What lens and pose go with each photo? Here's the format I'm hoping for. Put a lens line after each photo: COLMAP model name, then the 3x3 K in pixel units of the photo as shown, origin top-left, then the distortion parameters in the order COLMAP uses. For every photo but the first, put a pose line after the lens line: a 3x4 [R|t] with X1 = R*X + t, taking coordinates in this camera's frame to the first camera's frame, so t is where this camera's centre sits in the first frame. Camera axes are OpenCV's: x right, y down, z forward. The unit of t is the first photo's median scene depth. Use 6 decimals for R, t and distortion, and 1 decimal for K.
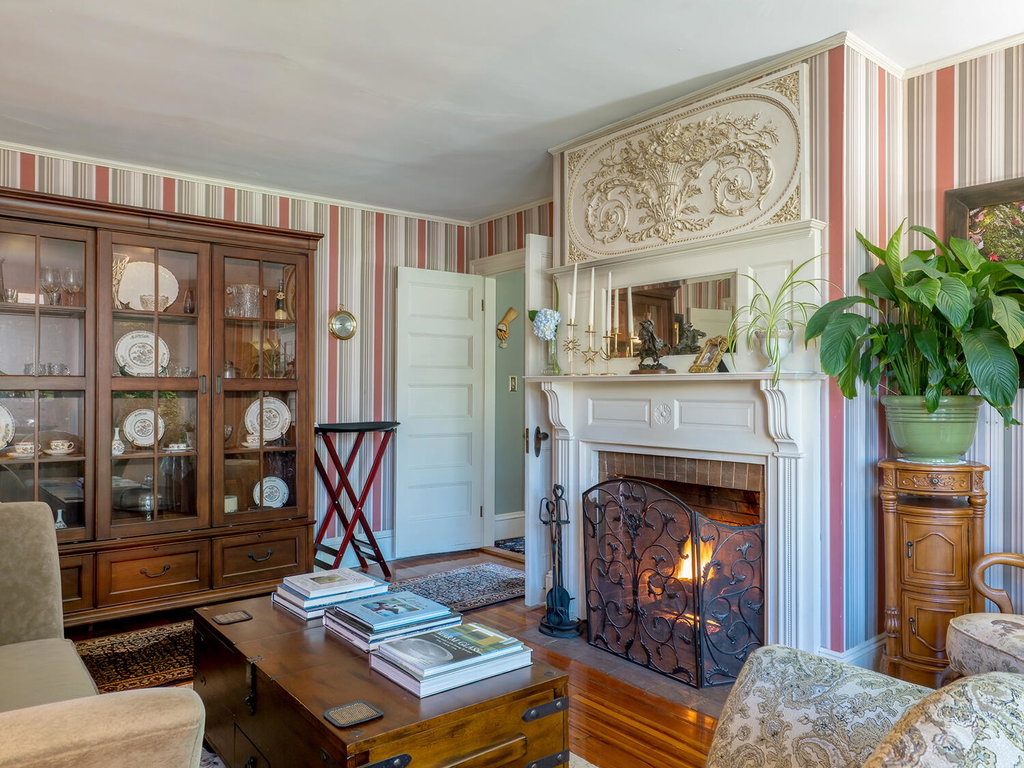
lens RADIAL K [[724.2, 0, 512.0], [0, 724.2, 384.0], [0, 0, 1]] dist [-0.000170, -0.000140]
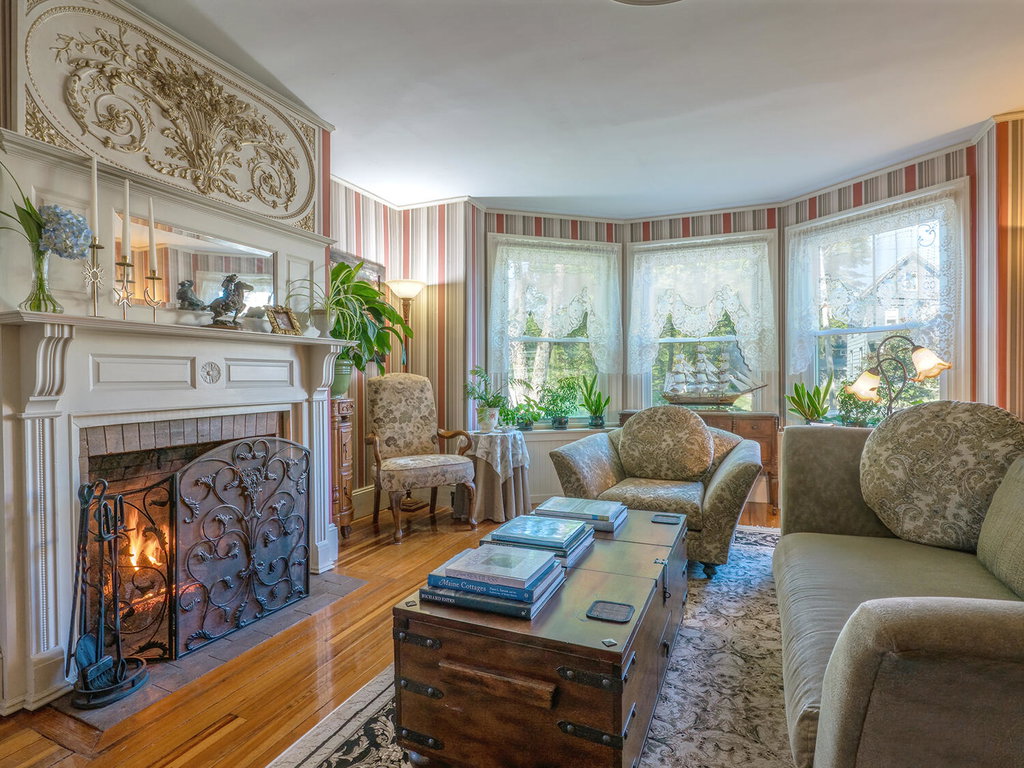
lens RADIAL K [[529.4, 0, 512.0], [0, 529.4, 384.0], [0, 0, 1]] dist [-0.000207, 0.000641]
pose [[-0.468747, -0.013520, 0.883229, -0.604045], [-0.001768, 0.999895, 0.014367, 0.044722], [-0.883331, 0.005173, -0.468722, 0.973887]]
